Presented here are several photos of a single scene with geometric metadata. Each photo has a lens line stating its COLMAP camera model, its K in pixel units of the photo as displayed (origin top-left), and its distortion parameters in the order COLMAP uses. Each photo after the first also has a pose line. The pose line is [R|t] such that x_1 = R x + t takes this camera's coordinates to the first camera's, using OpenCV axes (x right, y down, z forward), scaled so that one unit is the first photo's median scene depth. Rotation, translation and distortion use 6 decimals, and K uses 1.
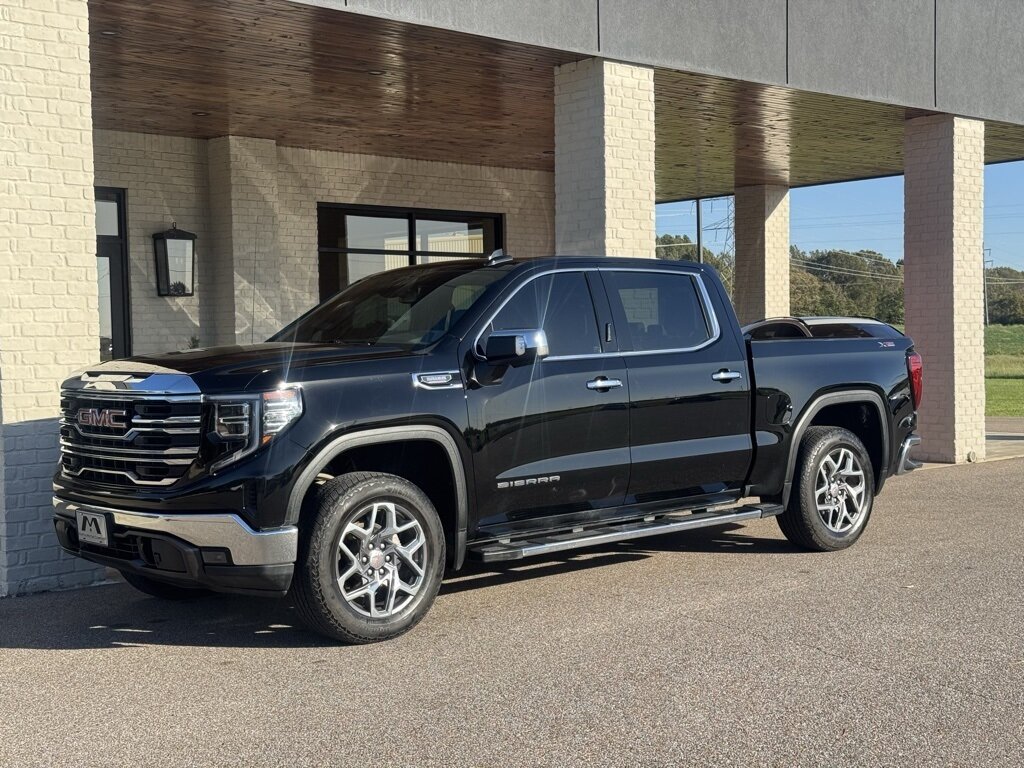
lens RADIAL K [[1411.4, 0, 516.3], [0, 1411.4, 384.1], [0, 0, 1]] dist [0.205132, -0.429493]
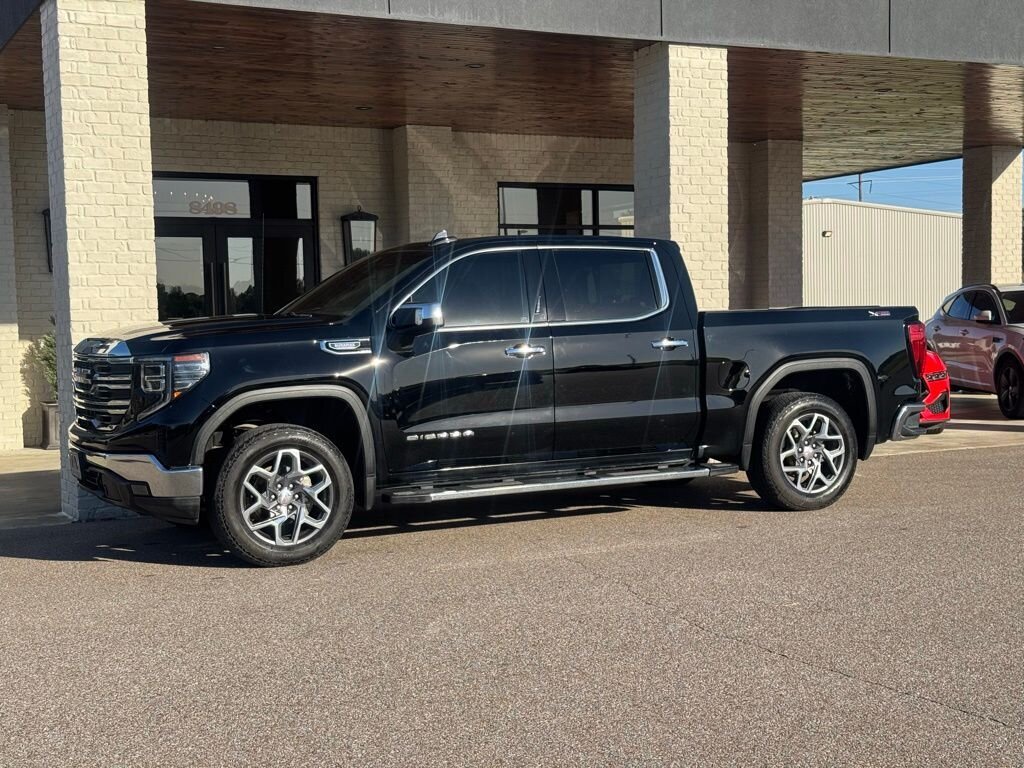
lens RADIAL K [[1412.0, 0, 512.0], [0, 1412.0, 384.0], [0, 0, 1]] dist [0.195342, -0.400896]
pose [[0.963192, 0.010760, -0.268601, 0.298836], [-0.004724, 0.999722, 0.023106, 0.000416], [0.268774, -0.020986, 0.962974, -0.067785]]
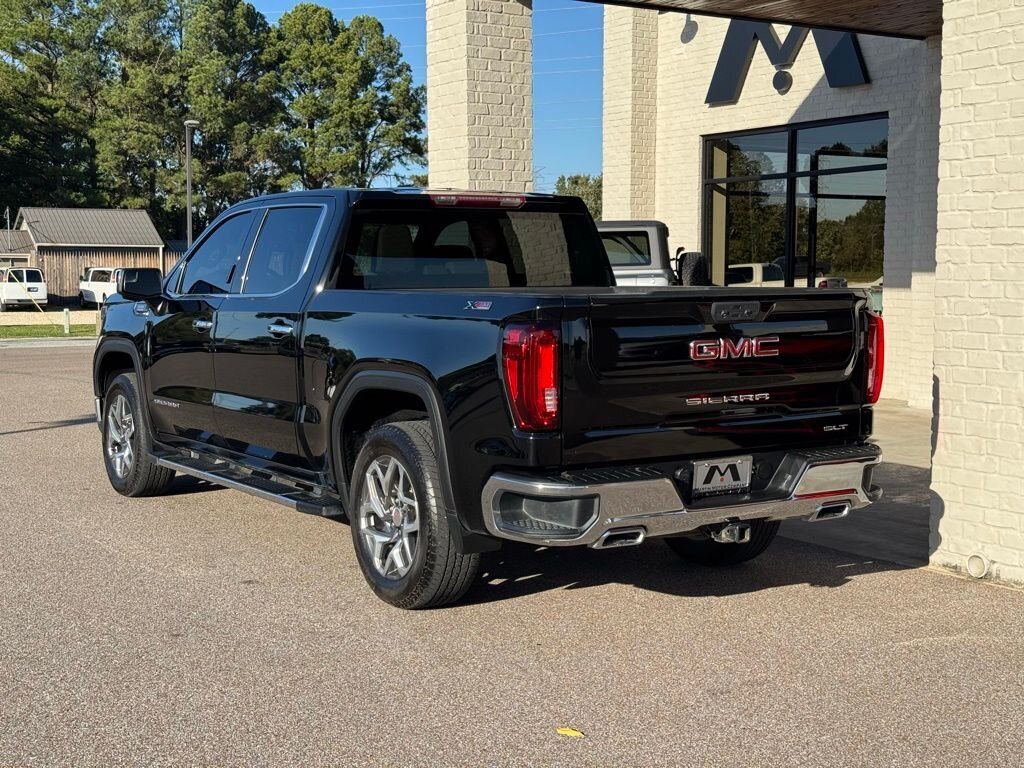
lens RADIAL K [[1411.4, 0, 516.3], [0, 1411.4, 384.1], [0, 0, 1]] dist [0.205132, -0.429493]
pose [[-0.169523, 0.100342, -0.980405, 0.875971], [-0.027025, 0.993956, 0.106402, -0.061351], [0.985156, 0.044533, -0.165787, 1.182433]]
